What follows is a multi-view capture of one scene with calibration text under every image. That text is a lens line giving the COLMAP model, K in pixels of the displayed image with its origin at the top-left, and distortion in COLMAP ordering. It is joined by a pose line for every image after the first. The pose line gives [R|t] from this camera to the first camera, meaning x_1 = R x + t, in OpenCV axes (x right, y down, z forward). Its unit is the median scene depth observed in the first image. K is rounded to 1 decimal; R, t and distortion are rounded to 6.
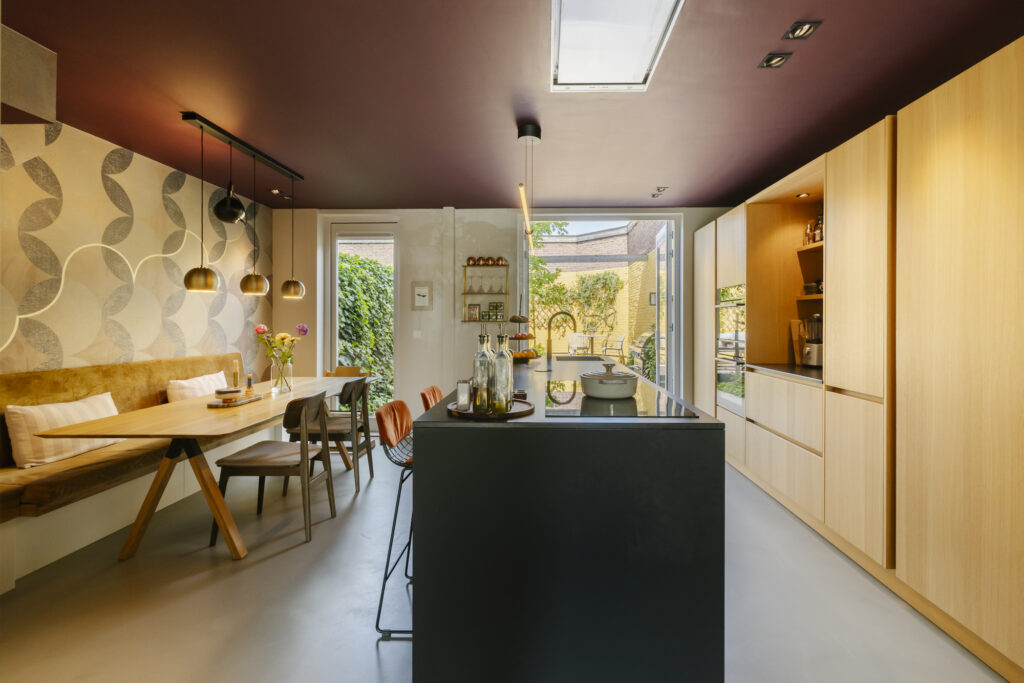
lens RADIAL K [[450.8, 0, 533.5], [0, 450.8, 323.3], [0, 0, 1]] dist [0.000792, 0.000435]
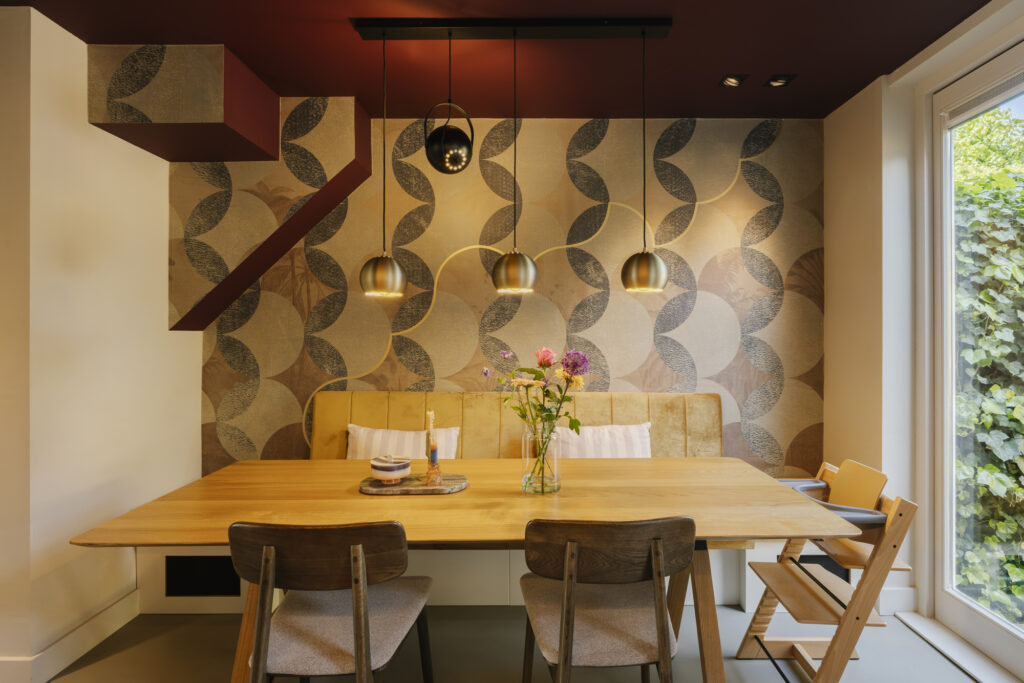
lens RADIAL K [[522.1, 0, 548.5], [0, 522.1, 332.6], [0, 0, 1]] dist [-0.012019, 0.002818]
pose [[0.033502, 0.000157, -0.999439, 0.000032], [-0.003956, 0.999992, 0.000025, -0.015971], [0.999431, 0.003953, 0.033502, 1.046350]]
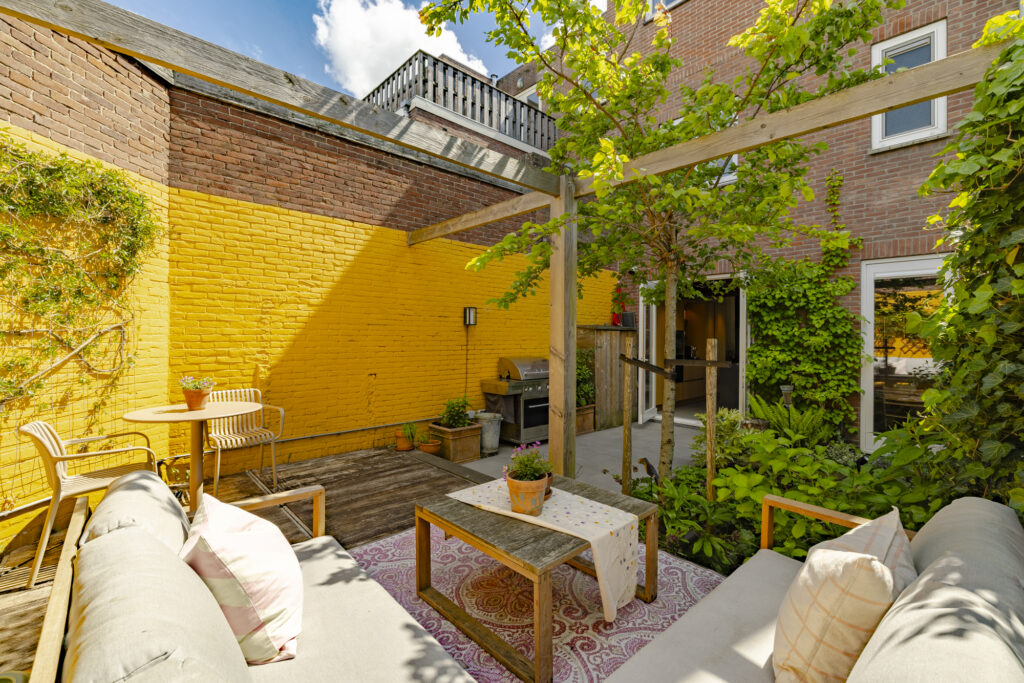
lens RADIAL K [[450.8, 0, 514.1], [0, 450.8, 338.6], [0, 0, 1]] dist [0.000792, 0.000435]
pose [[-0.694858, -0.008253, 0.719100, -0.712223], [0.000537, 0.999928, 0.011995, -0.067677], [-0.719147, 0.008721, -0.694803, 3.744835]]
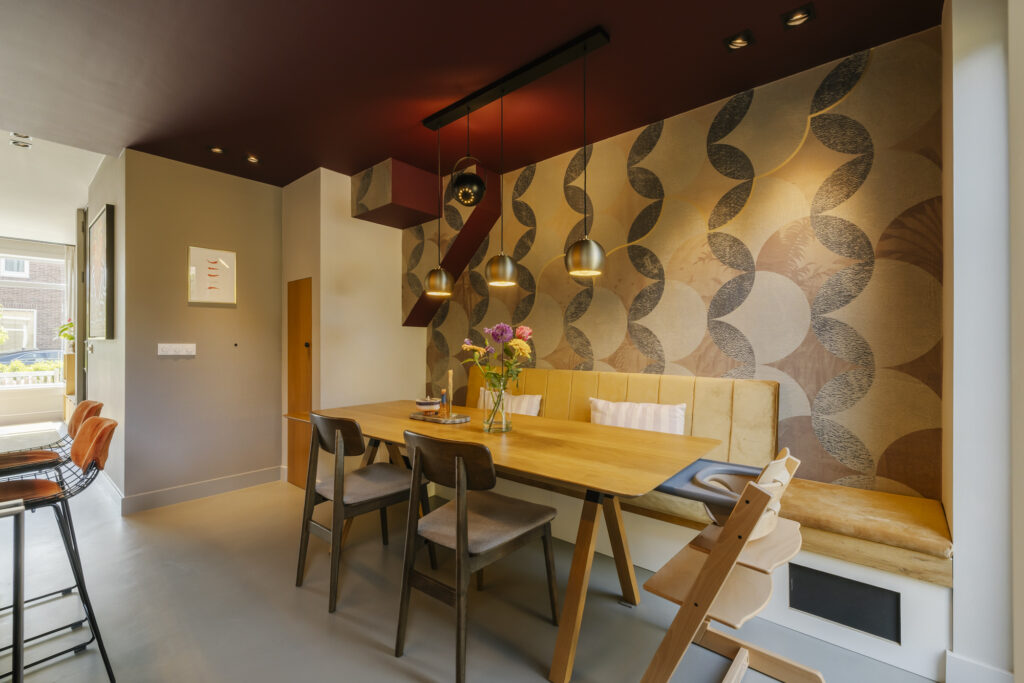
lens RADIAL K [[450.8, 0, 520.8], [0, 450.8, 343.3], [0, 0, 1]] dist [0.000792, 0.000435]
pose [[-0.632858, -0.002742, -0.774263, -0.085653], [-0.002479, 0.999996, -0.001515, 0.030533], [0.774264, 0.000961, -0.632862, 1.510519]]
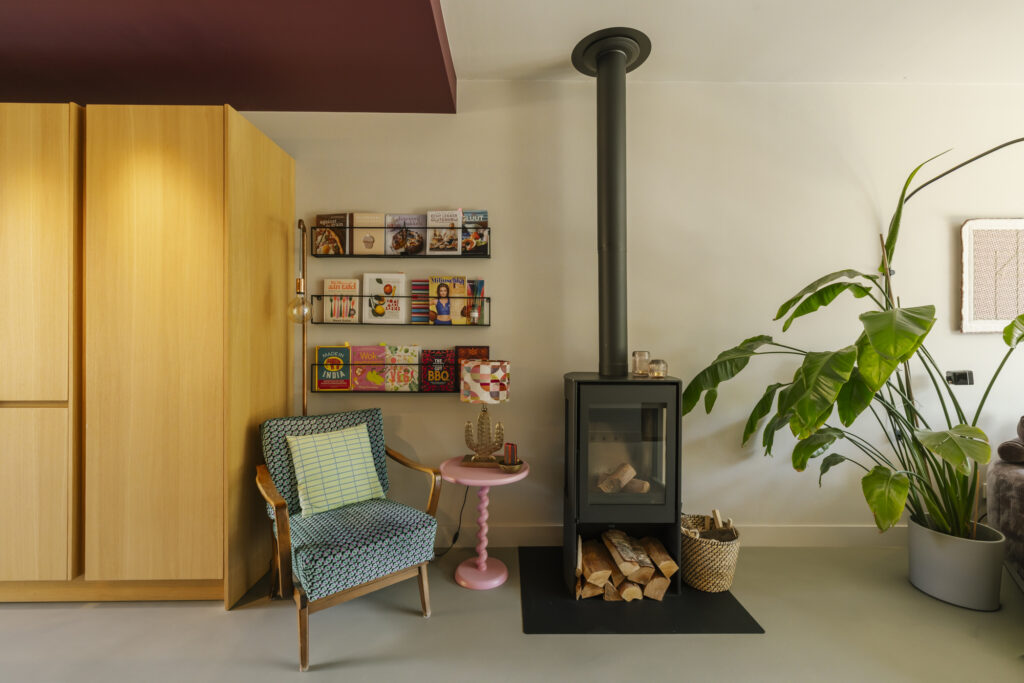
lens RADIAL K [[450.8, 0, 505.4], [0, 450.8, 335.3], [0, 0, 1]] dist [0.000792, 0.000435]
pose [[-0.044300, -0.006040, 0.999000, -0.130631], [0.004262, 0.999971, 0.006235, 0.017733], [-0.999009, 0.004534, -0.044273, 0.082544]]
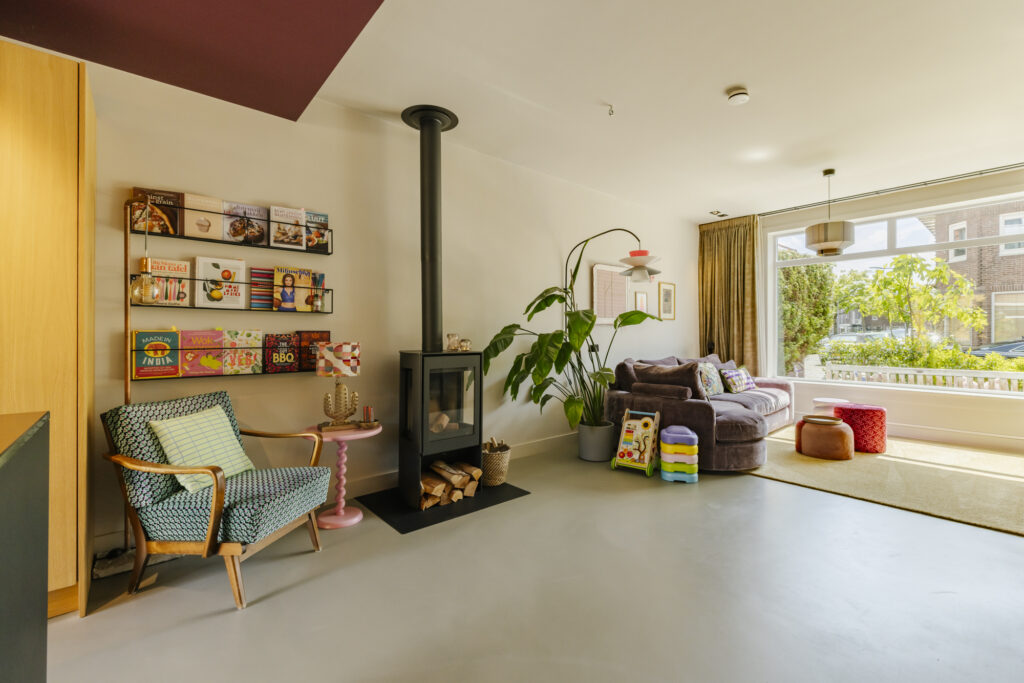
lens RADIAL K [[450.8, 0, 527.5], [0, 450.8, 331.4], [0, 0, 1]] dist [0.000792, 0.000435]
pose [[-0.695593, -0.001772, 0.718434, -0.280336], [0.000666, 0.999995, 0.003111, 0.039590], [-0.718436, 0.002642, -0.695588, 0.420686]]
